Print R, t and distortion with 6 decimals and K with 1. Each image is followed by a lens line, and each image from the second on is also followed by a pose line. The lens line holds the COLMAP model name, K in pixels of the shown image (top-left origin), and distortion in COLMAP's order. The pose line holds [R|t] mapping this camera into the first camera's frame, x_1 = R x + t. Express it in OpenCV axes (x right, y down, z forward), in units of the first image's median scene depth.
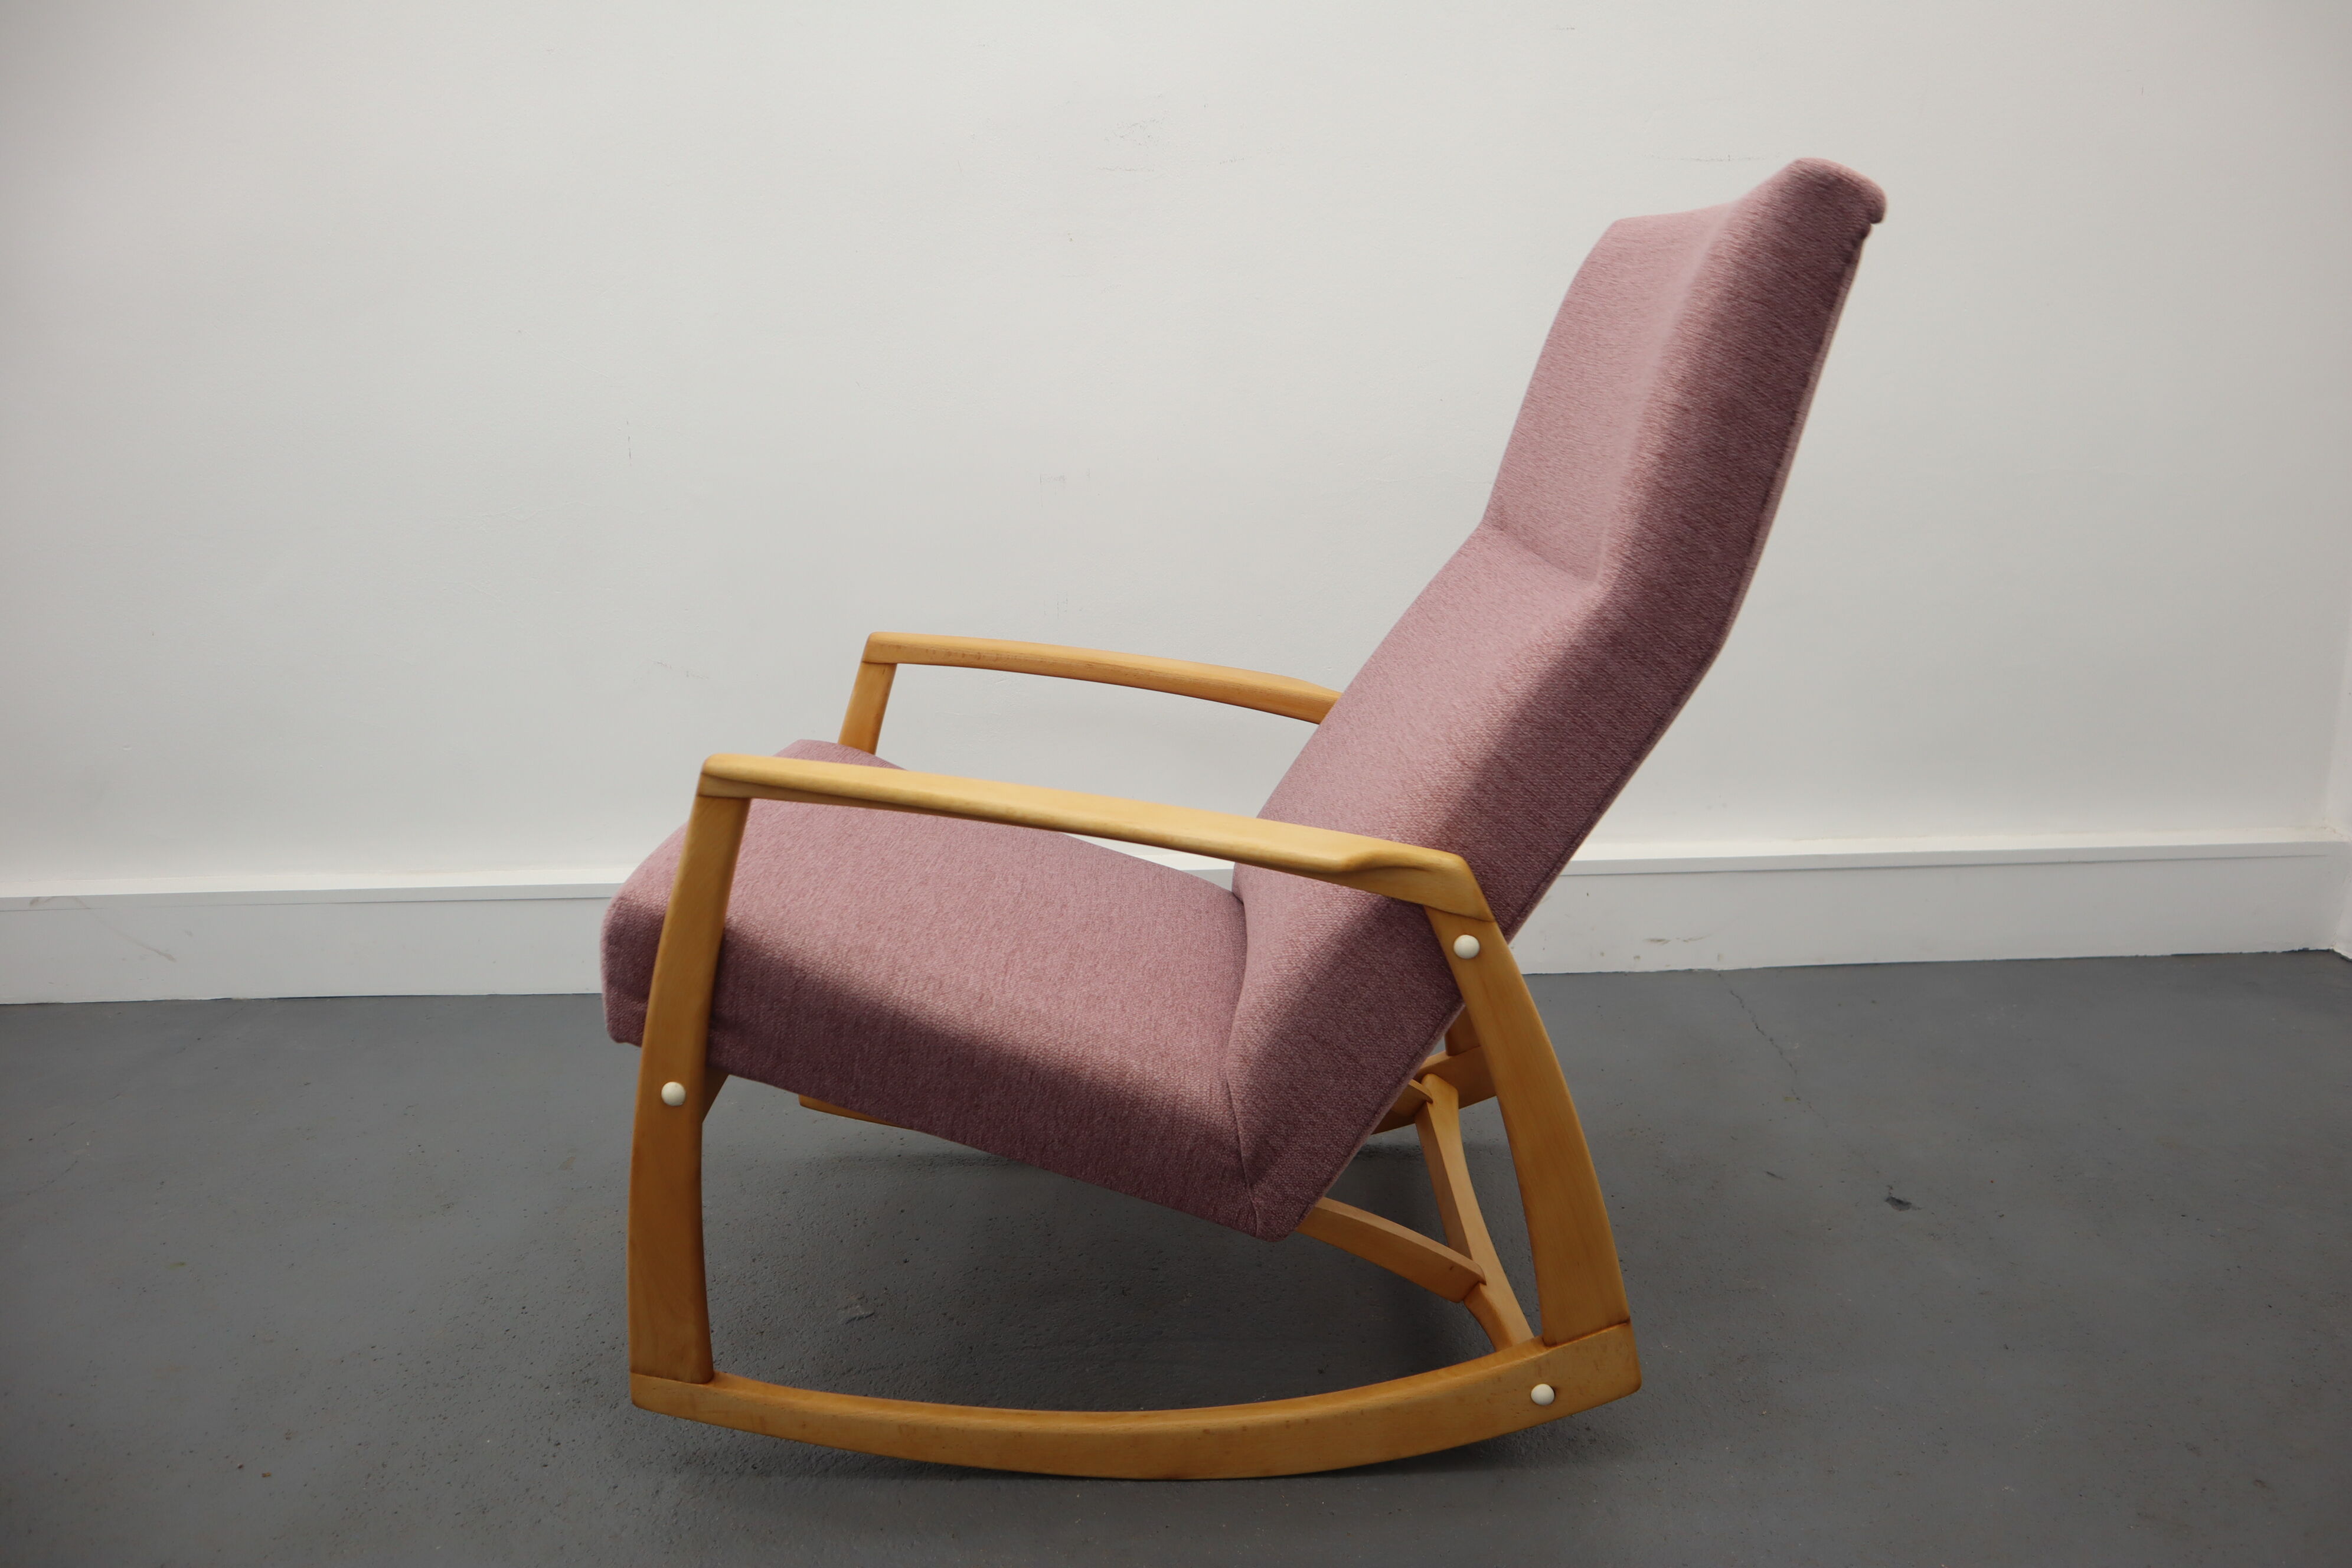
lens RADIAL K [[1622.5, 0, 1170.2], [0, 1622.5, 786.5], [0, 0, 1]] dist [-0.094235, 0.058342]
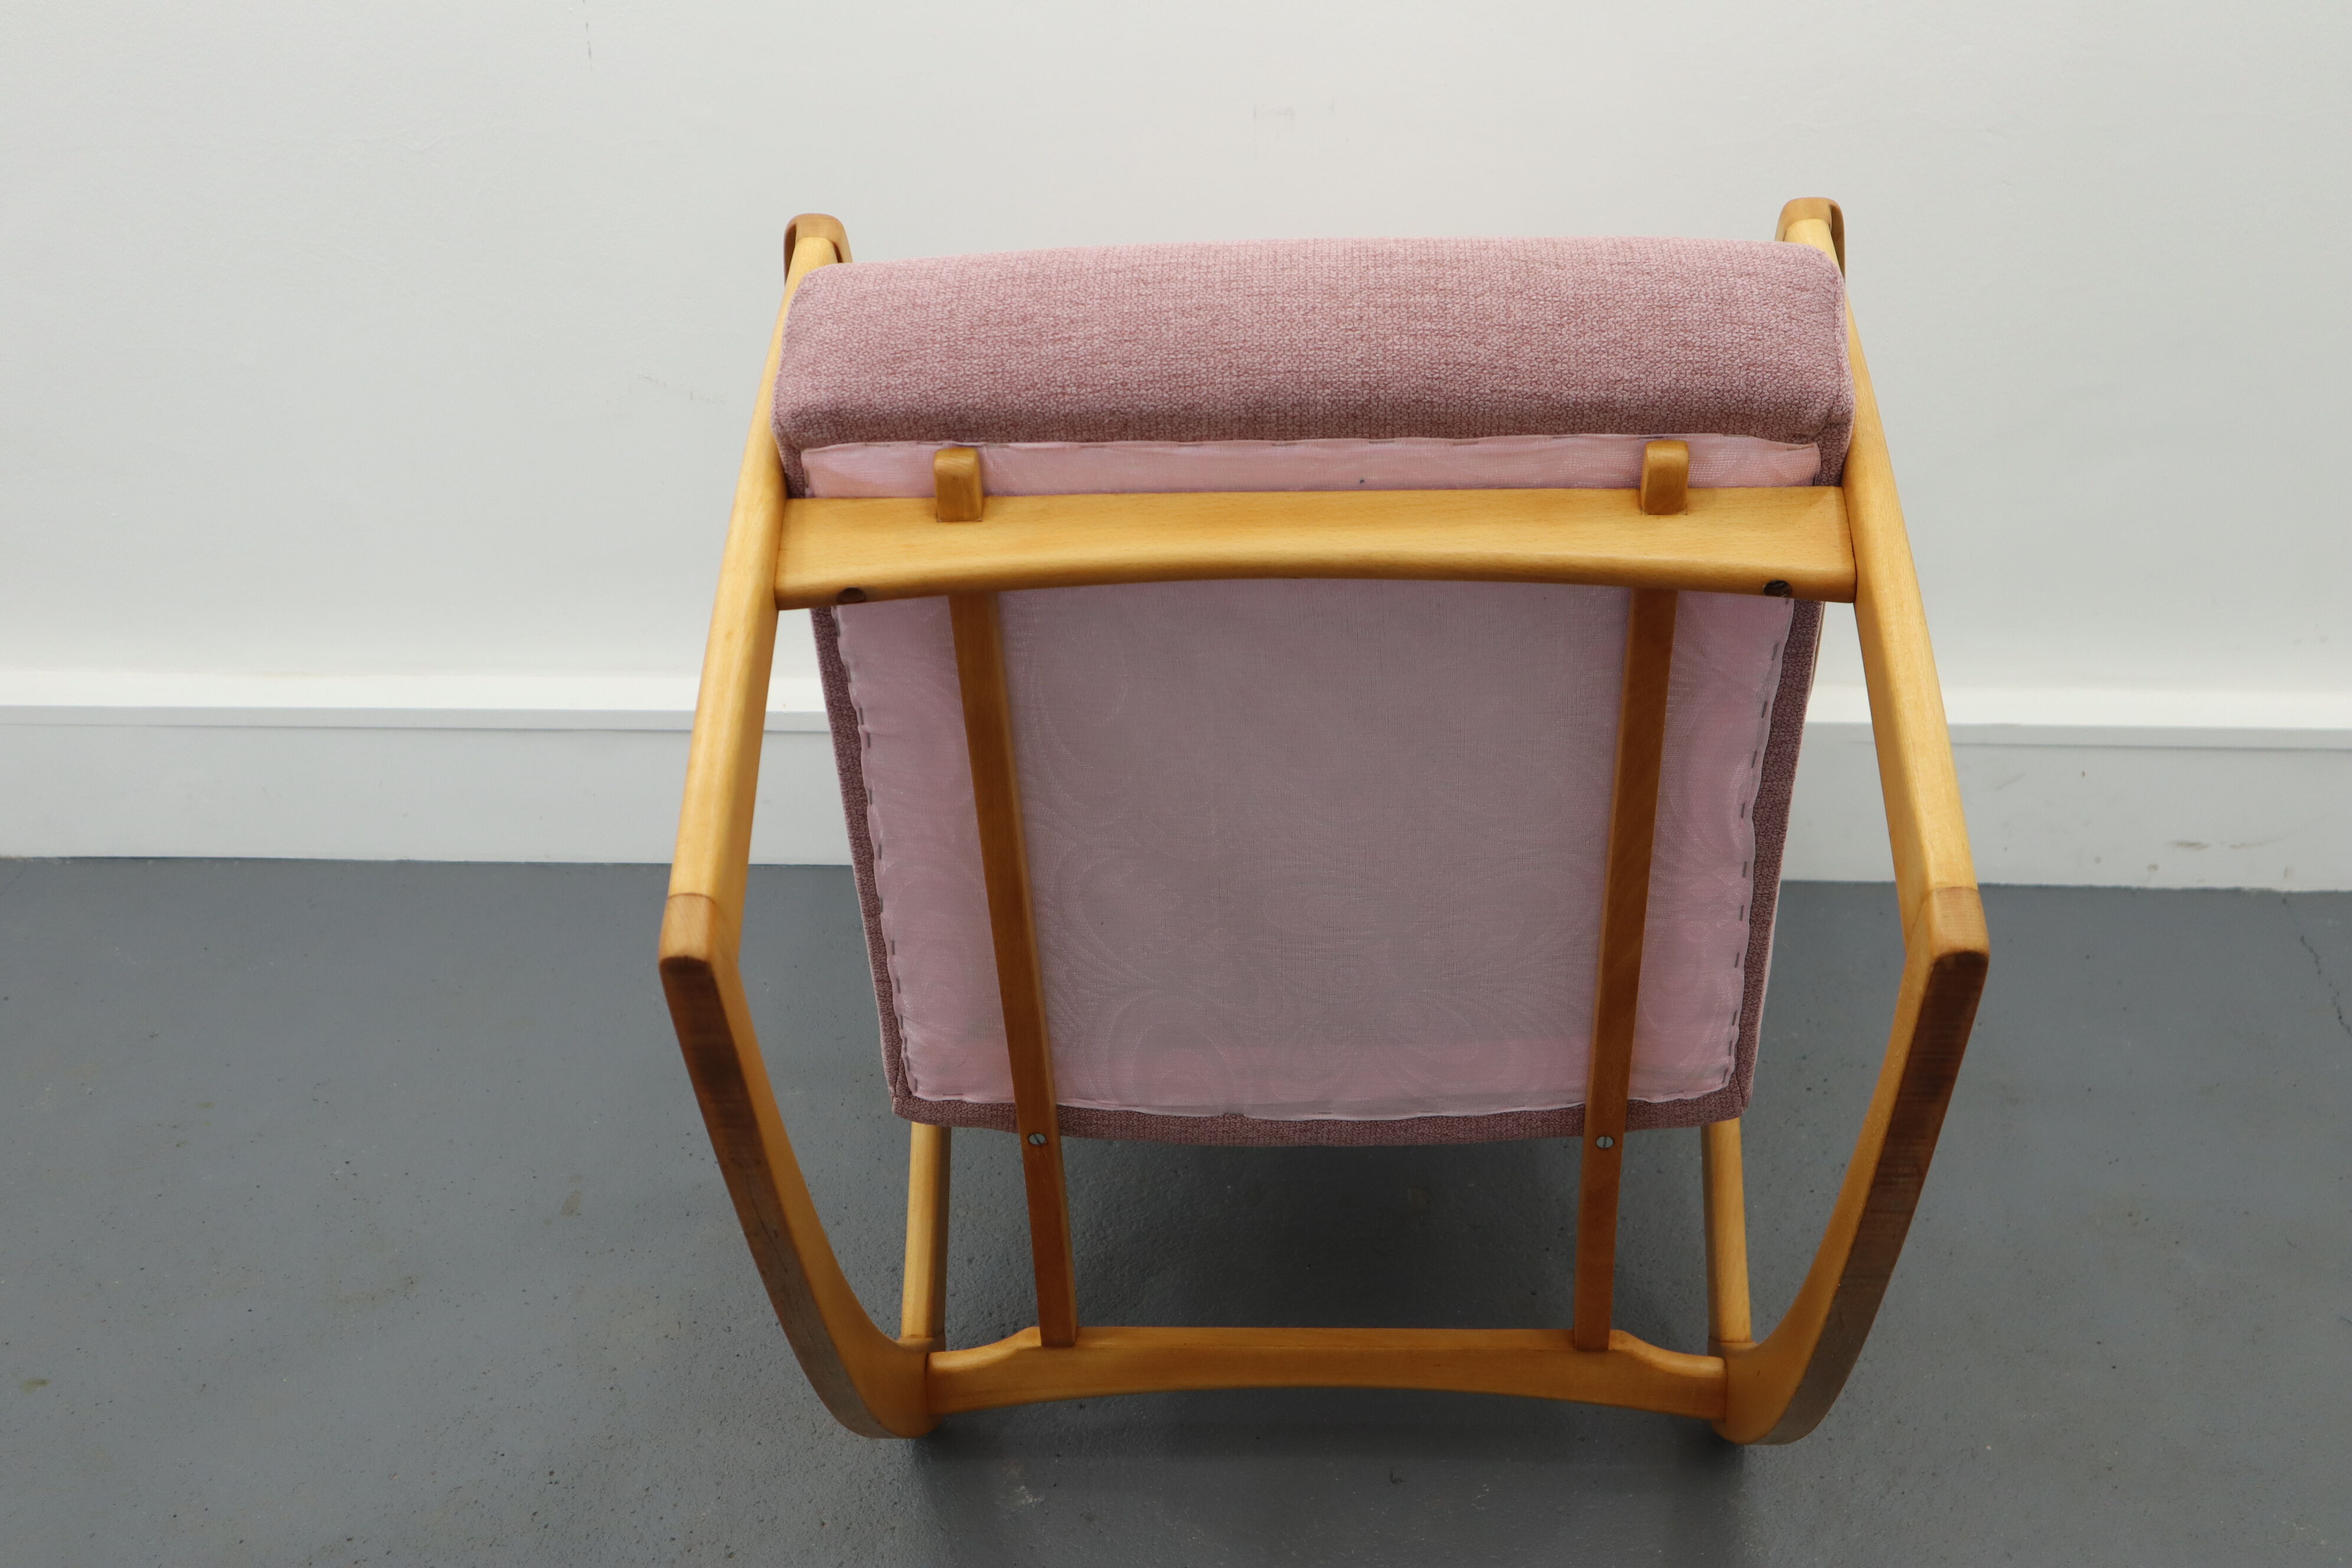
lens RADIAL K [[2641.4, 0, 1182.6], [0, 2641.4, 768.1], [0, 0, 1]] dist [0.056396, 0.000000]
pose [[0.998467, 0.028371, -0.047523, -0.050335], [-0.016028, 0.970053, 0.242365, -0.187501], [0.052976, -0.241232, 0.969021, -0.049136]]
